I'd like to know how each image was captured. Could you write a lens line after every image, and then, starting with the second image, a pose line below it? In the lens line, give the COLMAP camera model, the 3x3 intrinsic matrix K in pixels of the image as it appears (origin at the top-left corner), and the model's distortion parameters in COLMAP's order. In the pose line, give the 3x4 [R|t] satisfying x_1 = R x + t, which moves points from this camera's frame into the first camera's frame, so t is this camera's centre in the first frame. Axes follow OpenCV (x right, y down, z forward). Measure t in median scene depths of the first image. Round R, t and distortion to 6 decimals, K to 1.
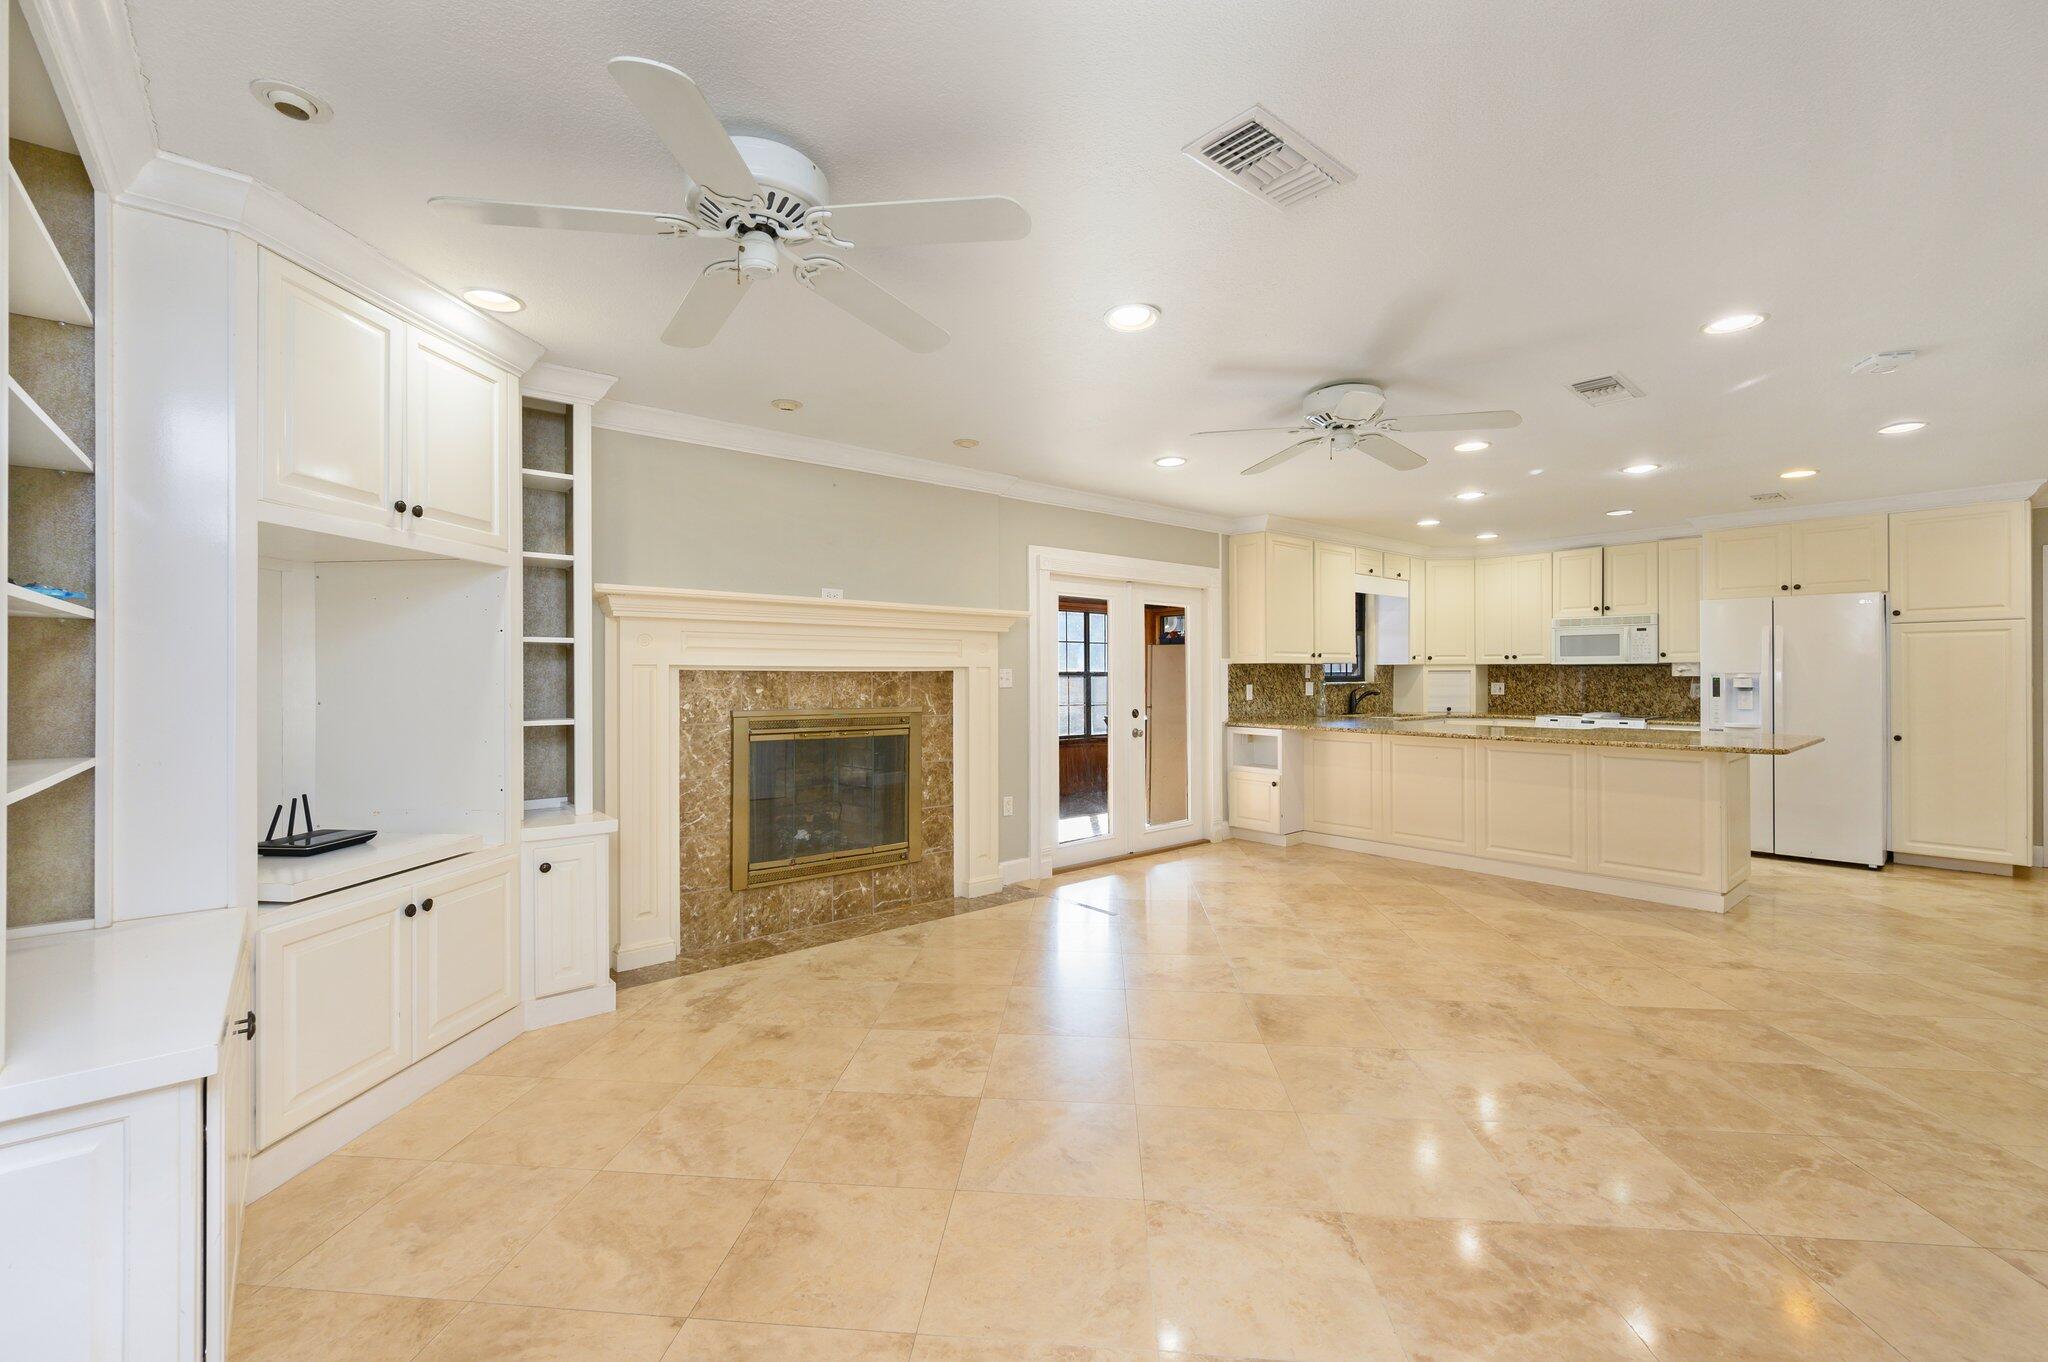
lens RADIAL K [[850.1, 0, 1018.7], [0, 850.1, 674.2], [0, 0, 1]] dist [-0.000186, -0.001677]
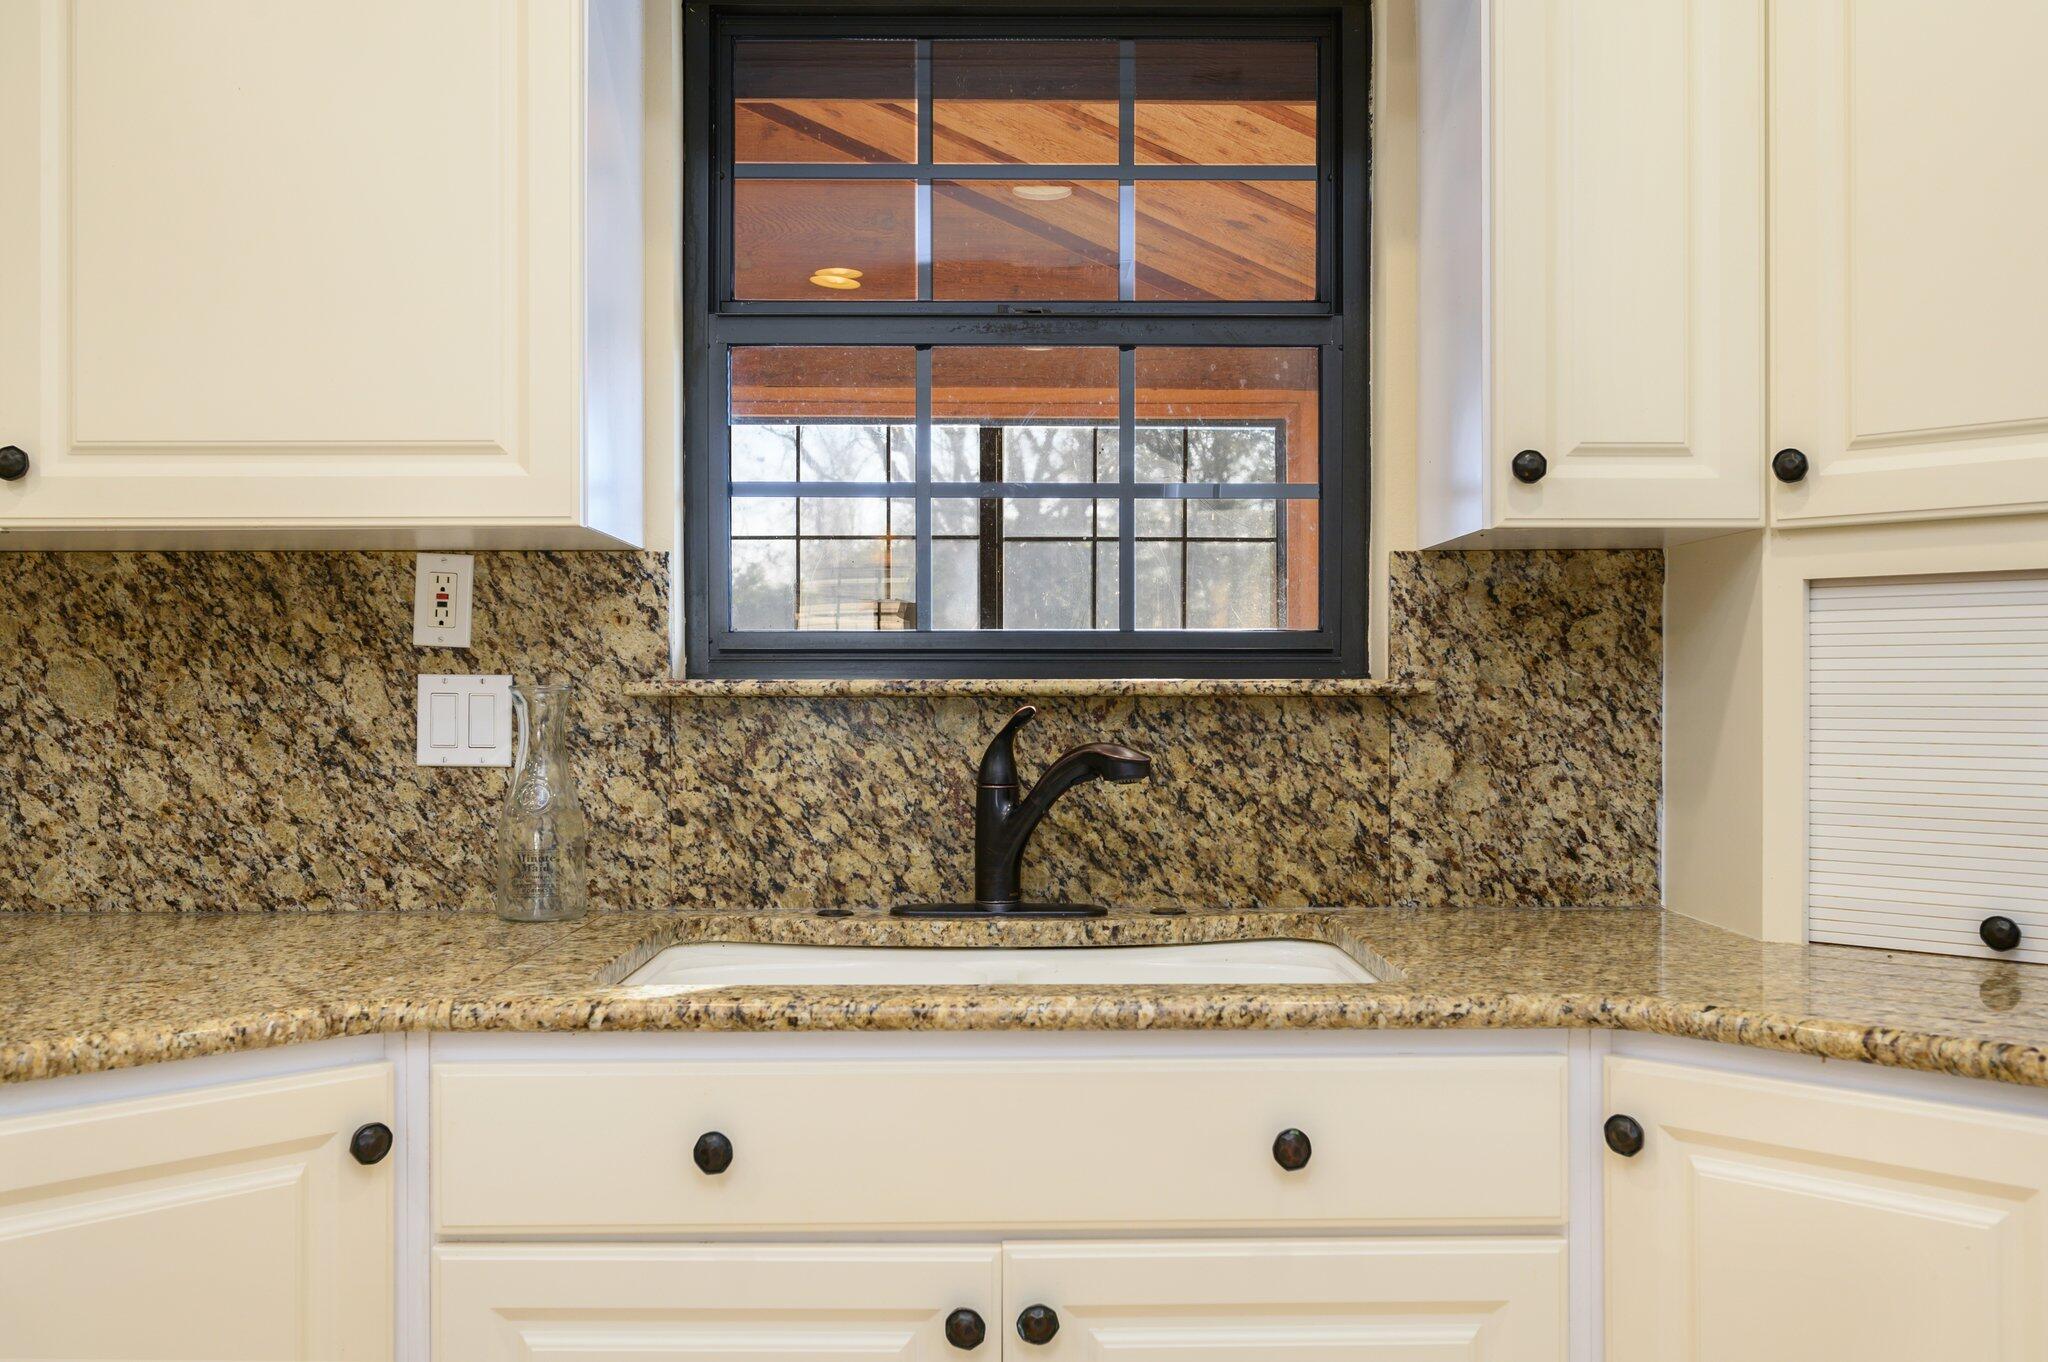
lens RADIAL K [[1801.9, 0, 1013.5], [0, 1801.9, 684.0], [0, 0, 1]] dist [-0.004100, 0.007495]
pose [[0.771206, 0.001017, -0.636584, 0.930055], [-0.001729, 0.999998, -0.000497, 0.016628], [0.636583, 0.001483, 0.771207, 1.254320]]
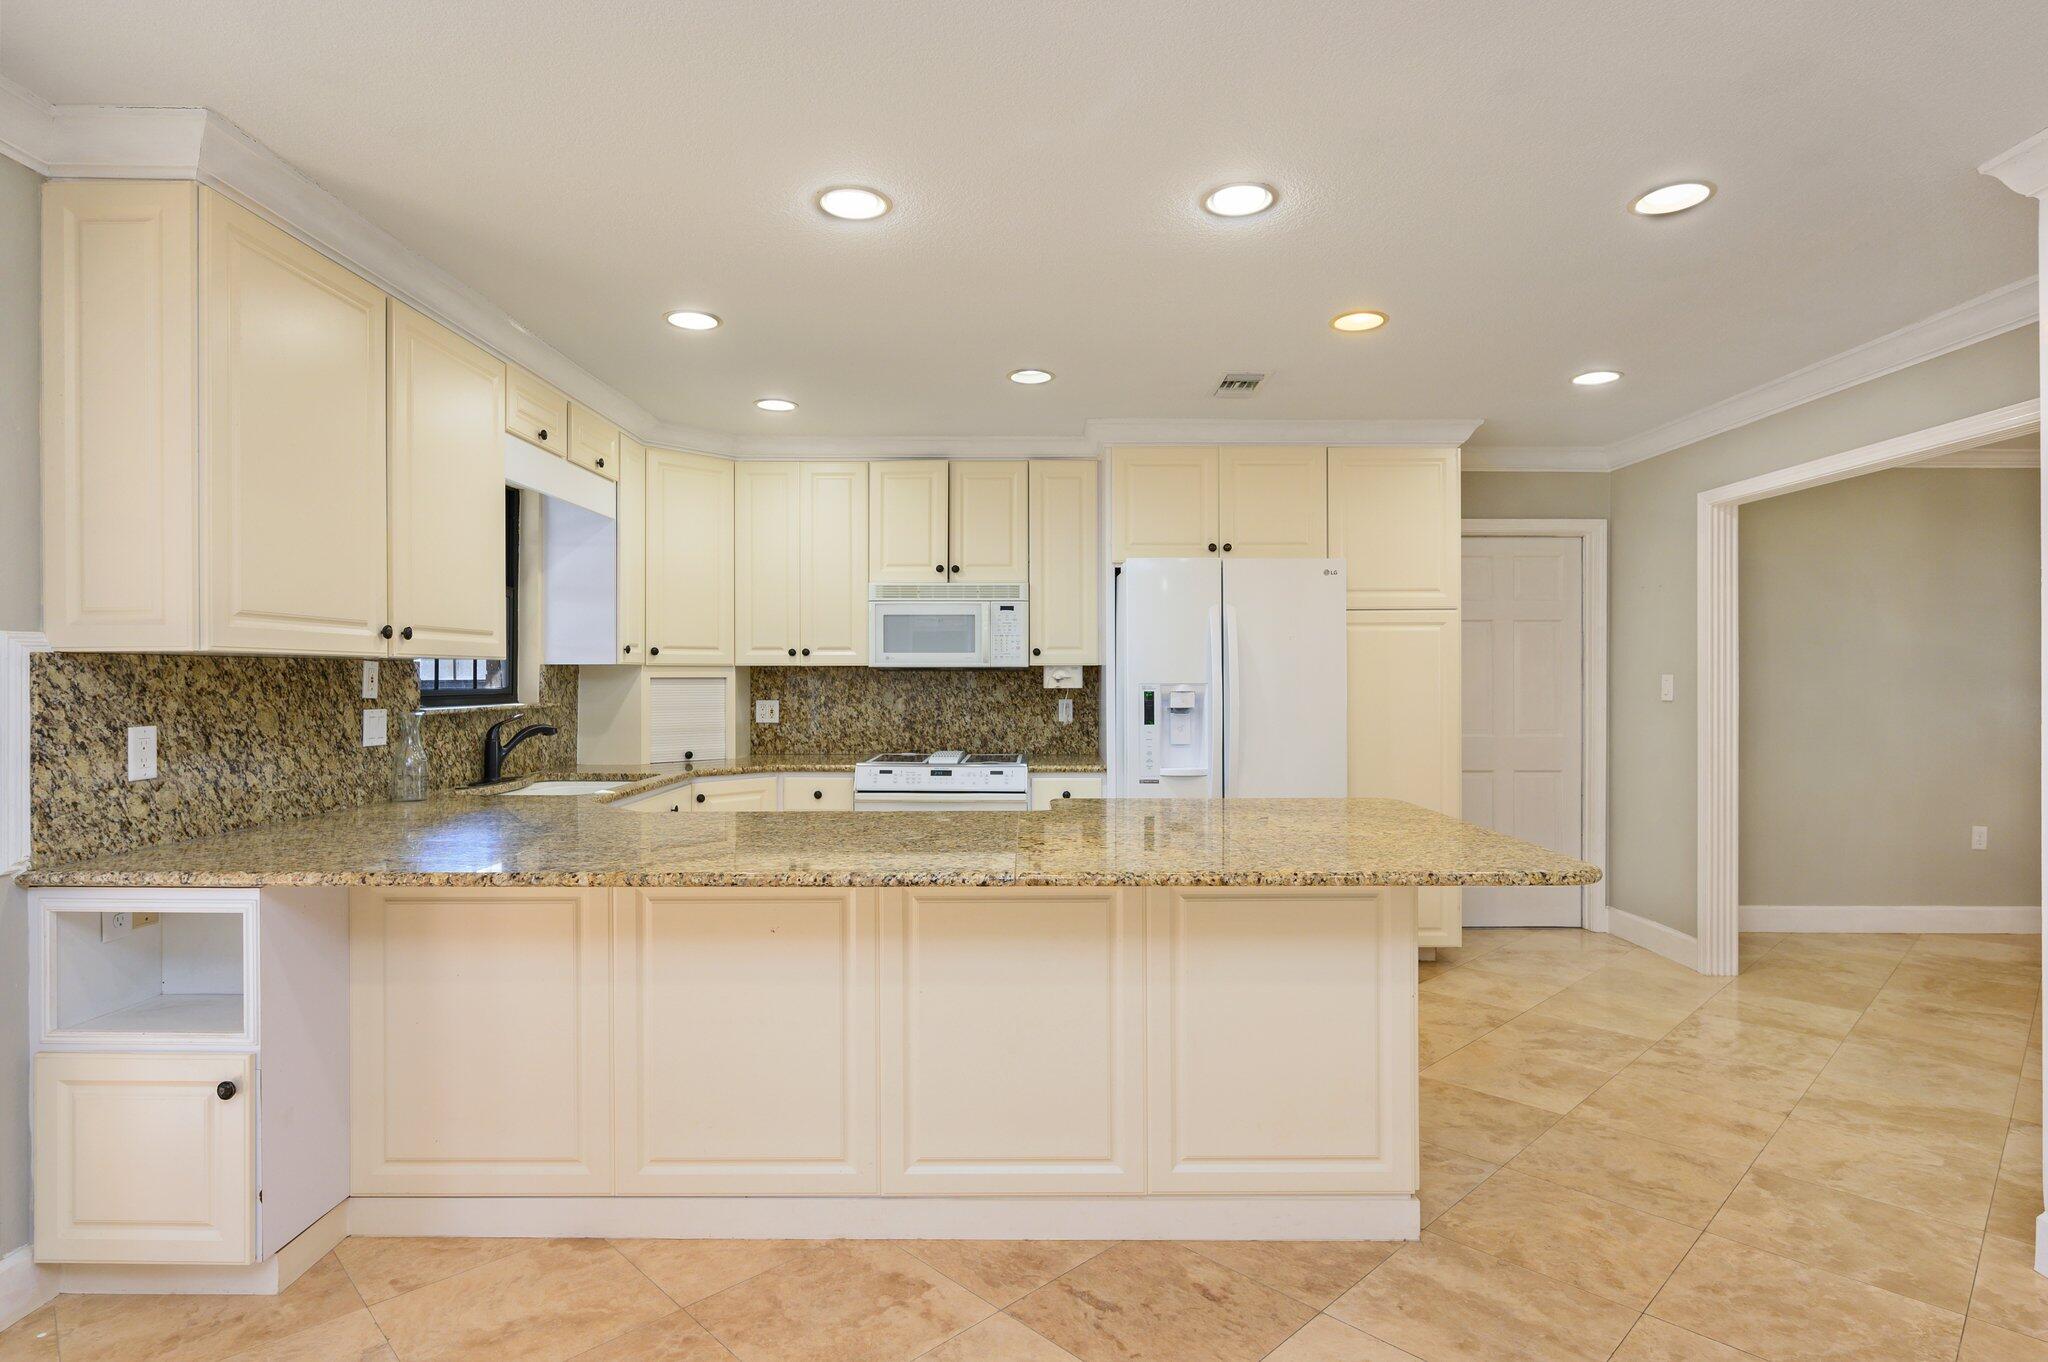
lens RADIAL K [[1060.7, 0, 1029.5], [0, 1060.7, 675.8], [0, 0, 1]] dist [-0.011554, 0.002265]
pose [[0.641441, 0.003095, 0.767166, 0.266417], [0.000337, 0.999991, -0.004316, -0.004584], [-0.767172, 0.003027, 0.641434, 0.754142]]
